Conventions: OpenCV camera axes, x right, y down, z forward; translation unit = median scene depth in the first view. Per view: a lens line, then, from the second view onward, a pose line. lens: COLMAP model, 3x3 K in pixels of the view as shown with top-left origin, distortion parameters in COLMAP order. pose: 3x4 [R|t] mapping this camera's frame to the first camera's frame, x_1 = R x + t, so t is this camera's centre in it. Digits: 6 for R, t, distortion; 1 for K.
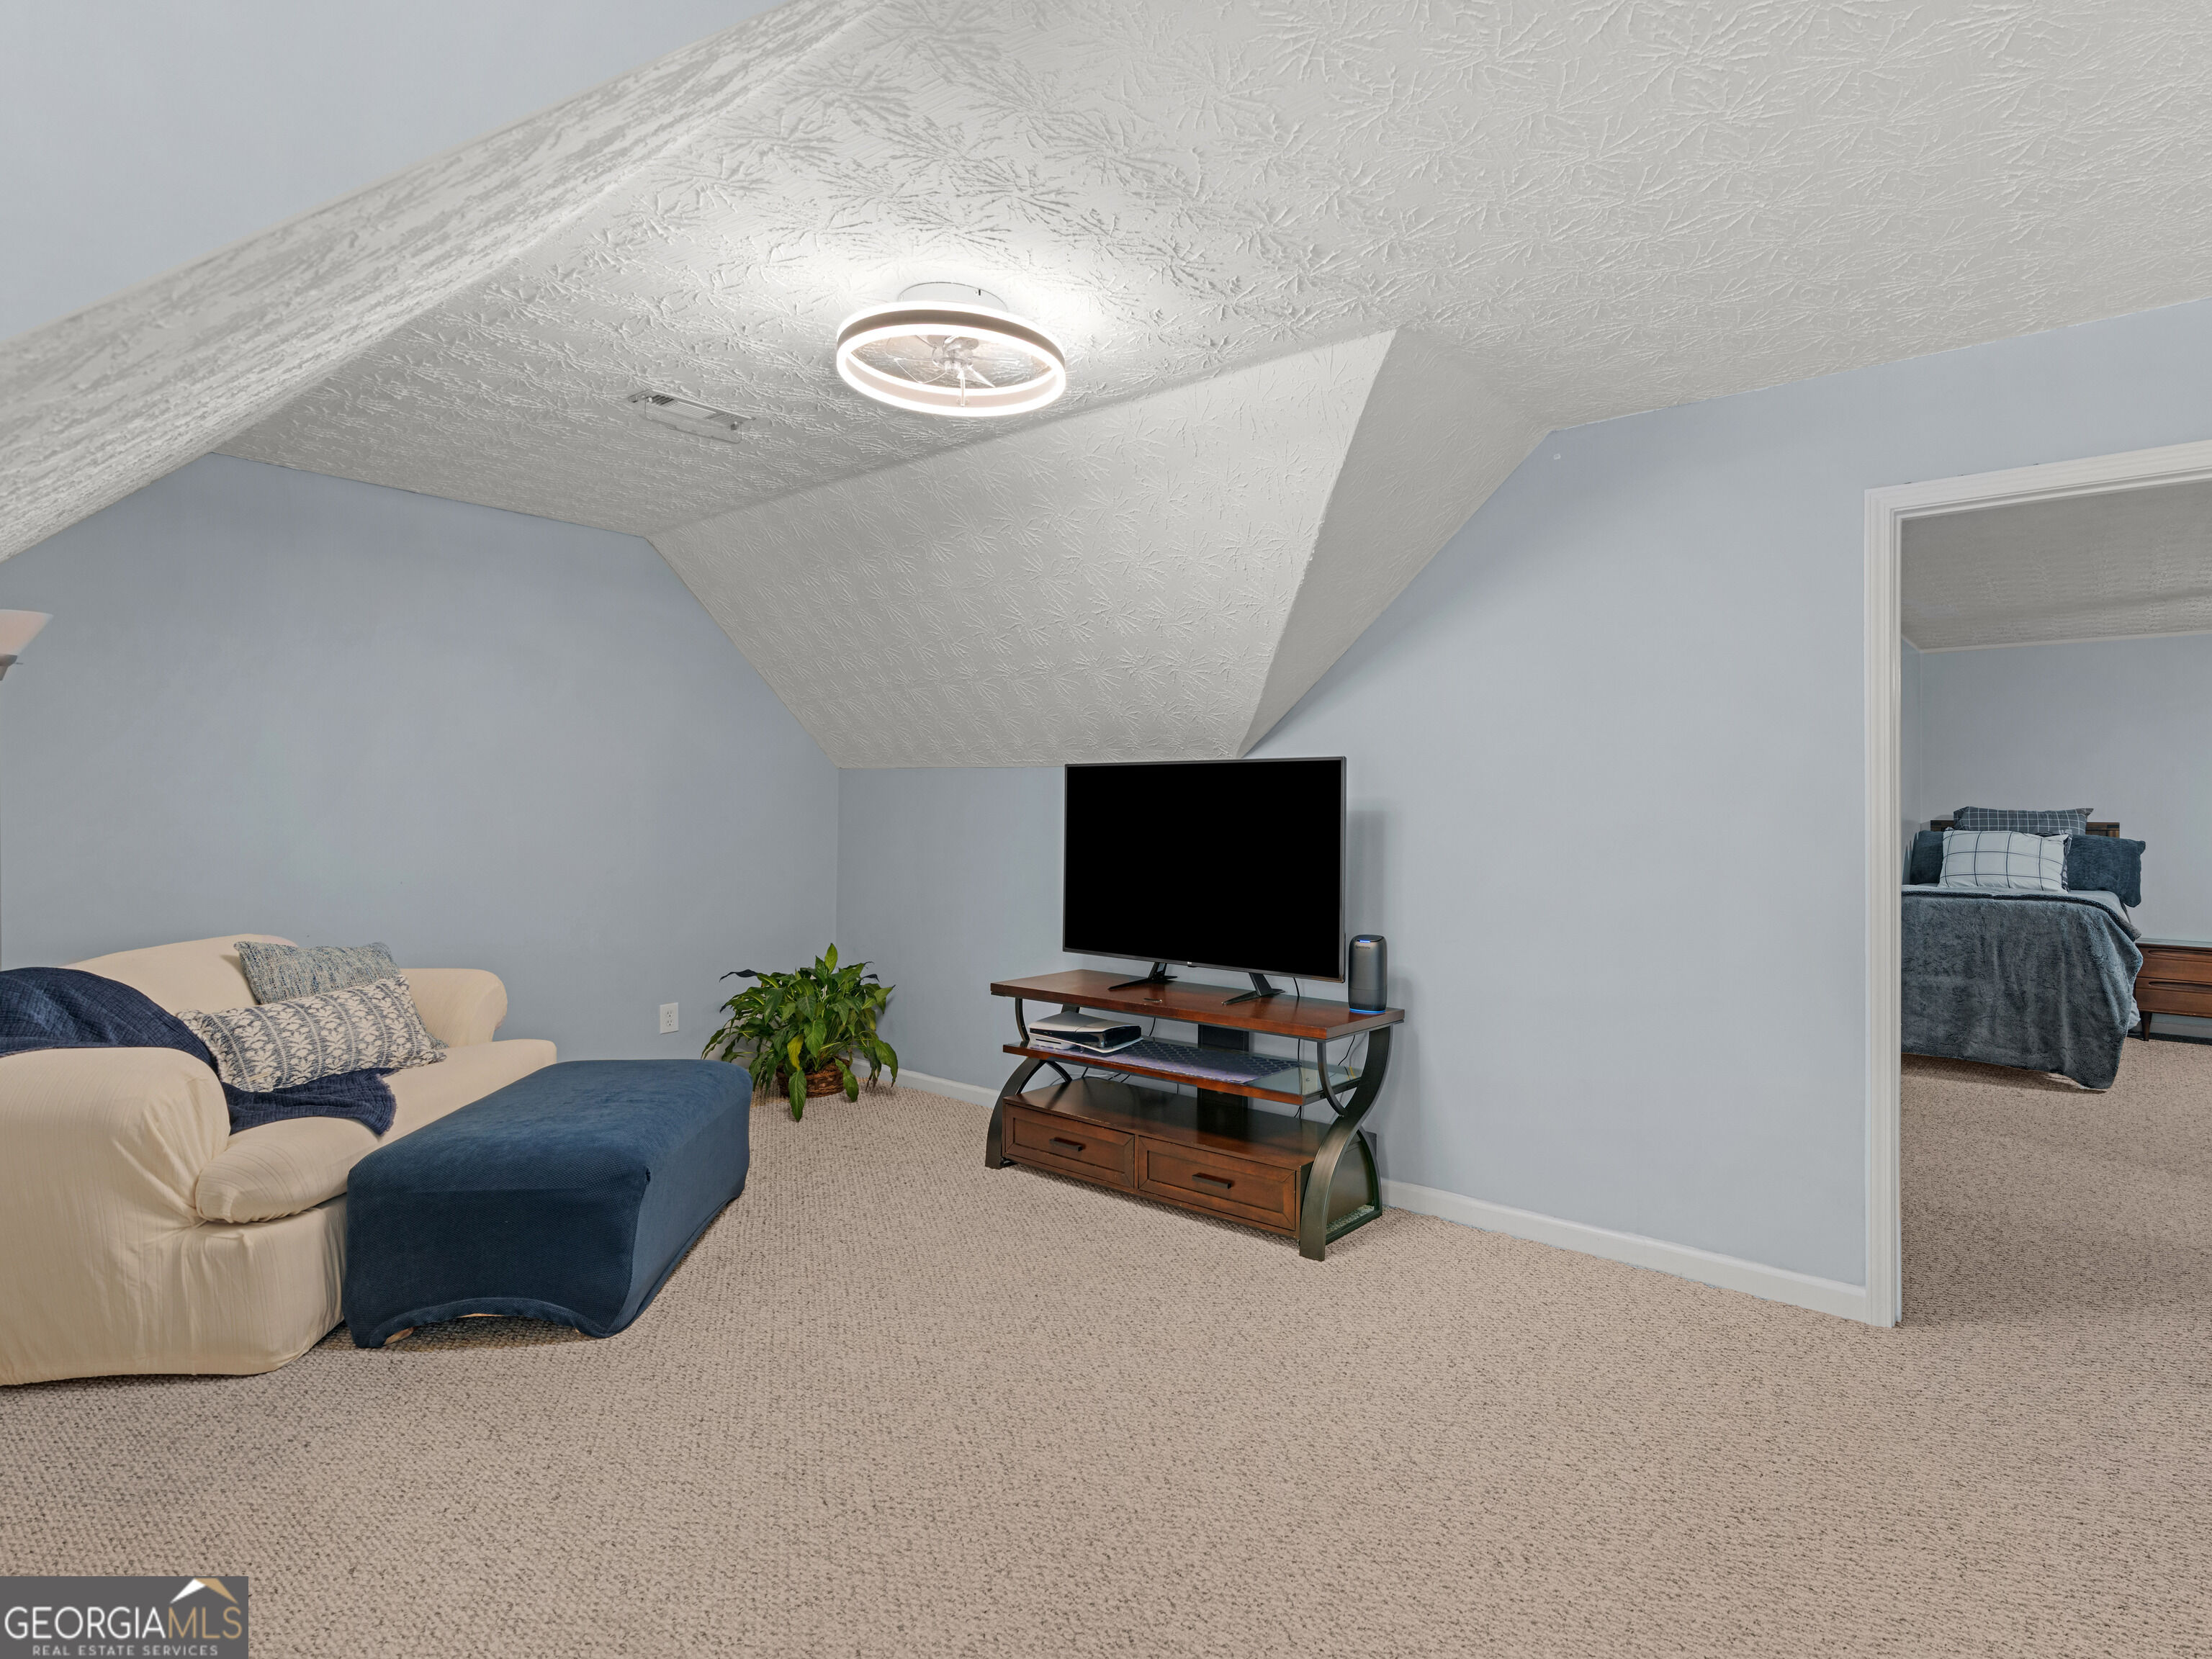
lens RADIAL K [[1119.2, 0, 1150.1], [0, 1119.2, 830.7], [0, 0, 1]] dist [0.017957, -0.001512]
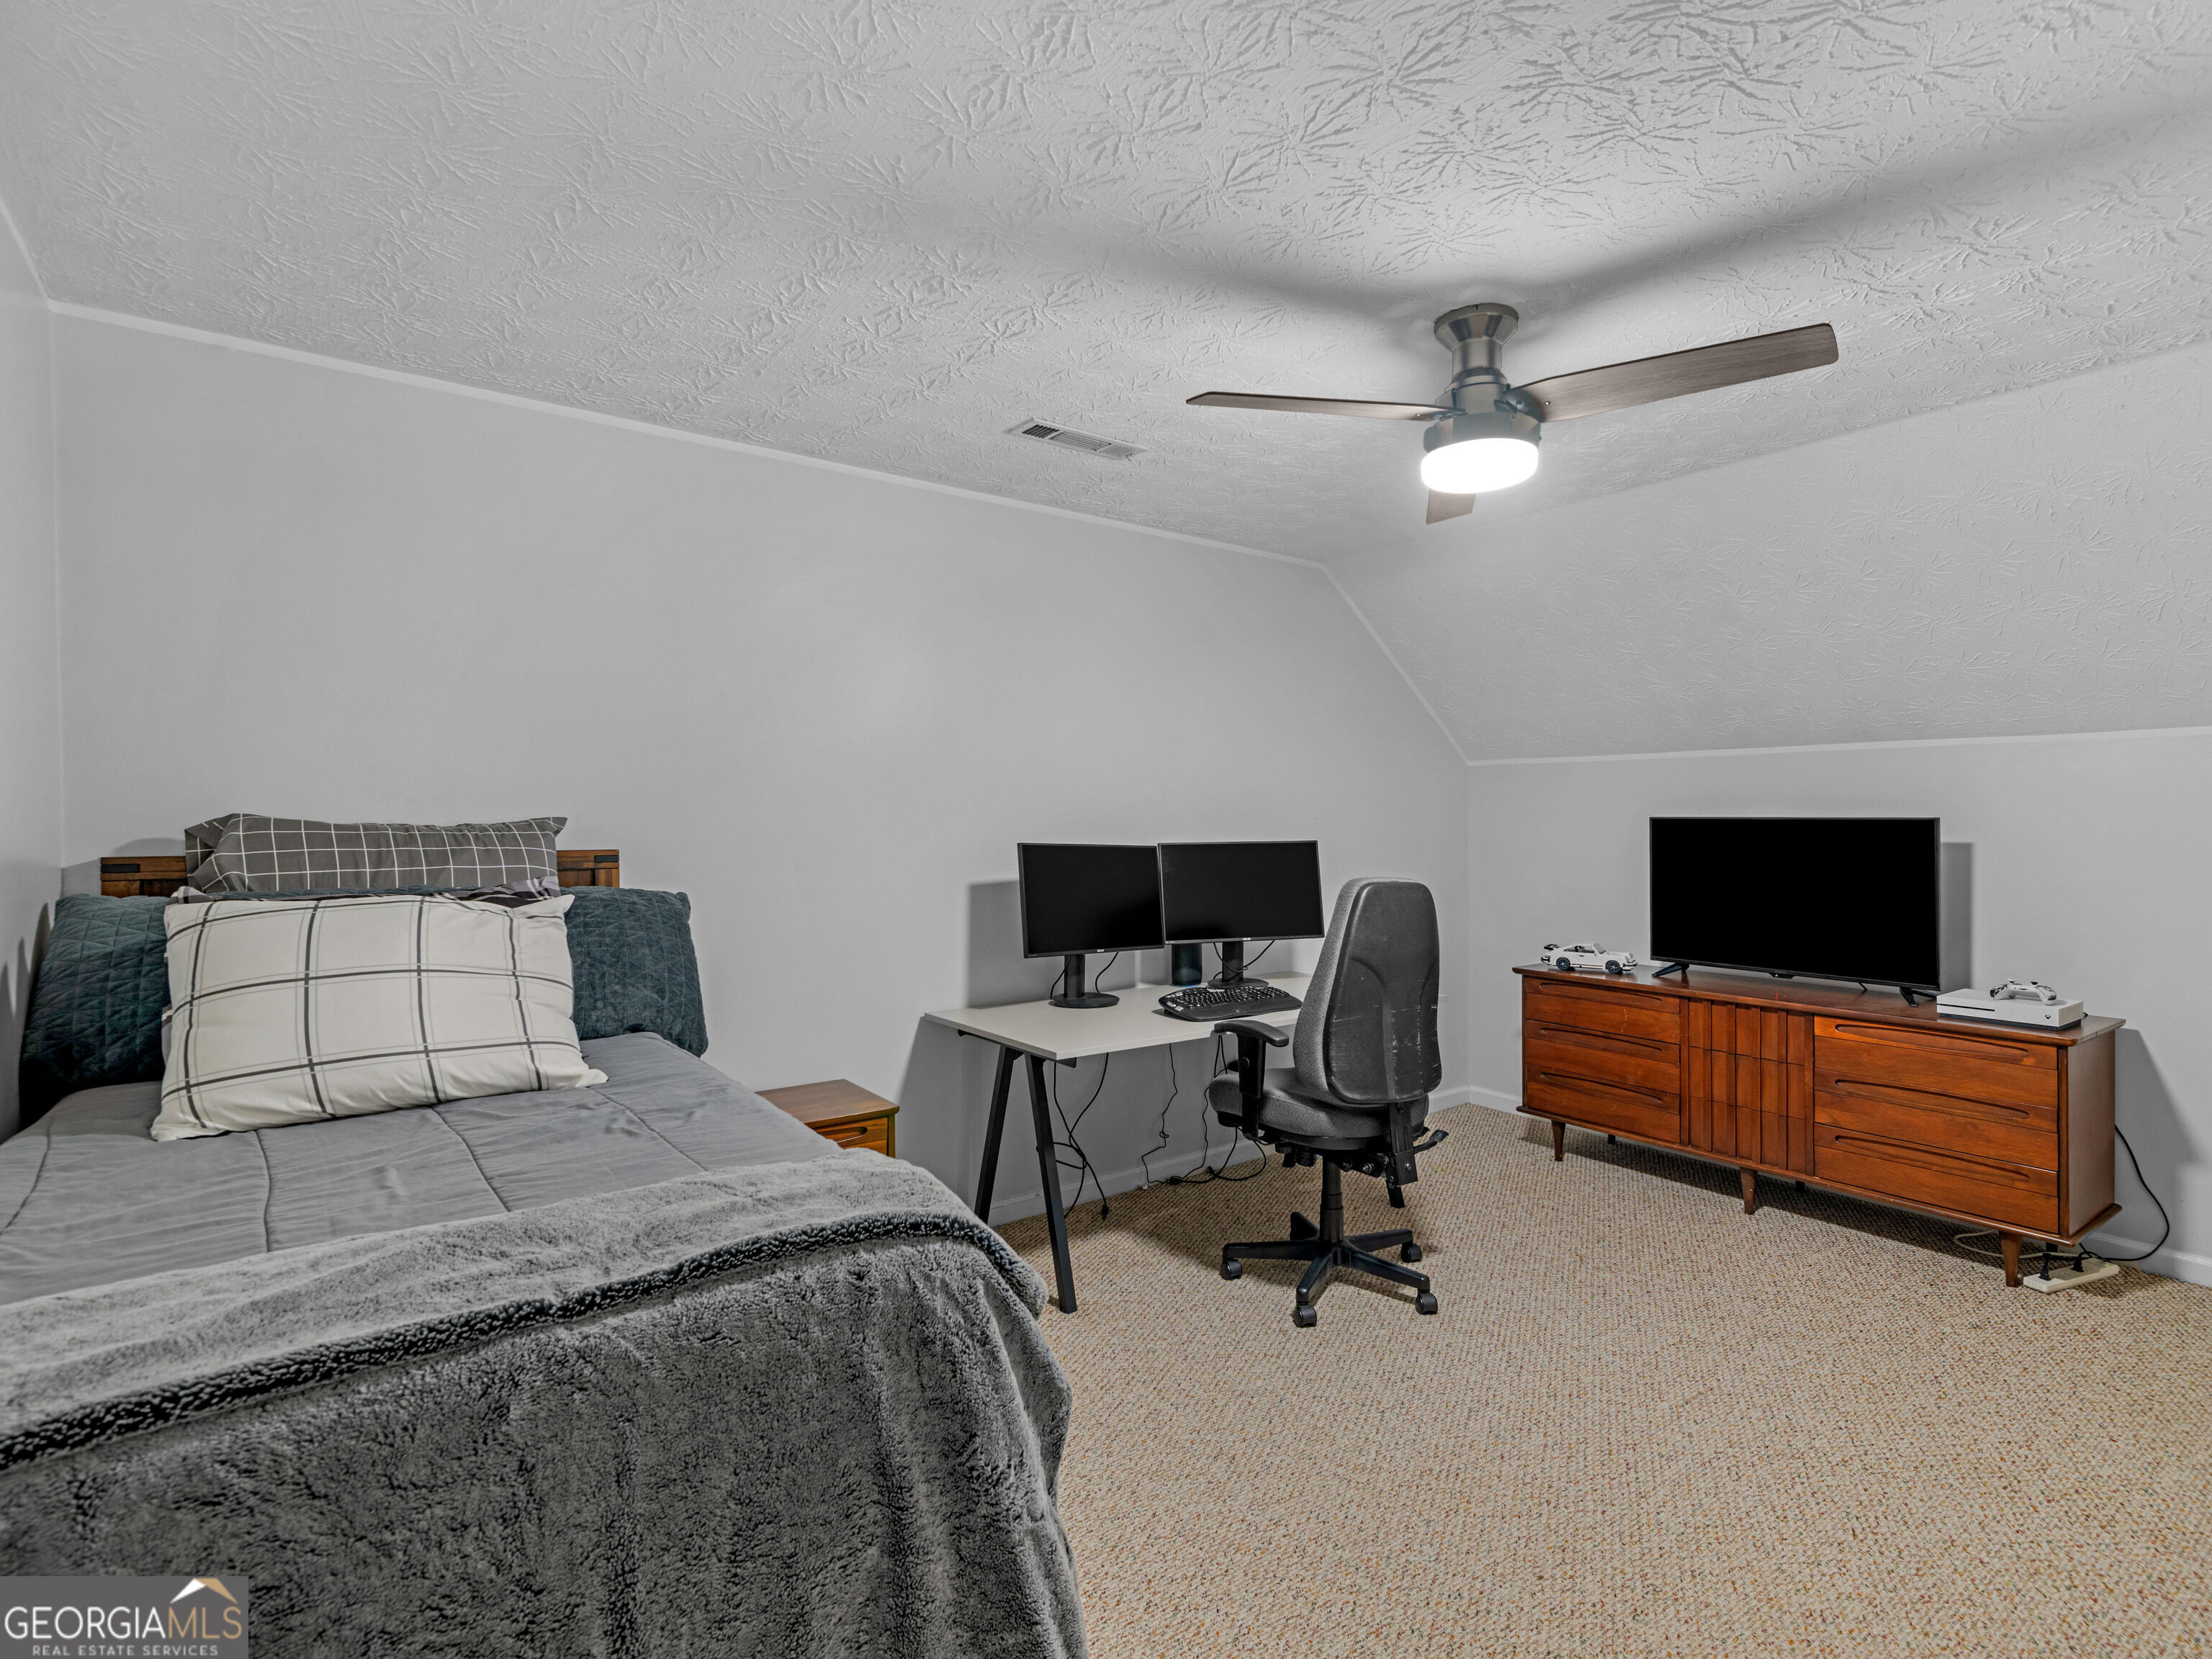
lens RADIAL K [[1080.4, 0, 1121.0], [0, 1080.4, 826.4], [0, 0, 1]] dist [0.018197, -0.000205]
pose [[0.196961, -0.018415, 0.980238, 0.504003], [0.027563, 0.999532, 0.013239, -0.015858], [-0.980024, 0.024411, 0.197377, 0.742394]]
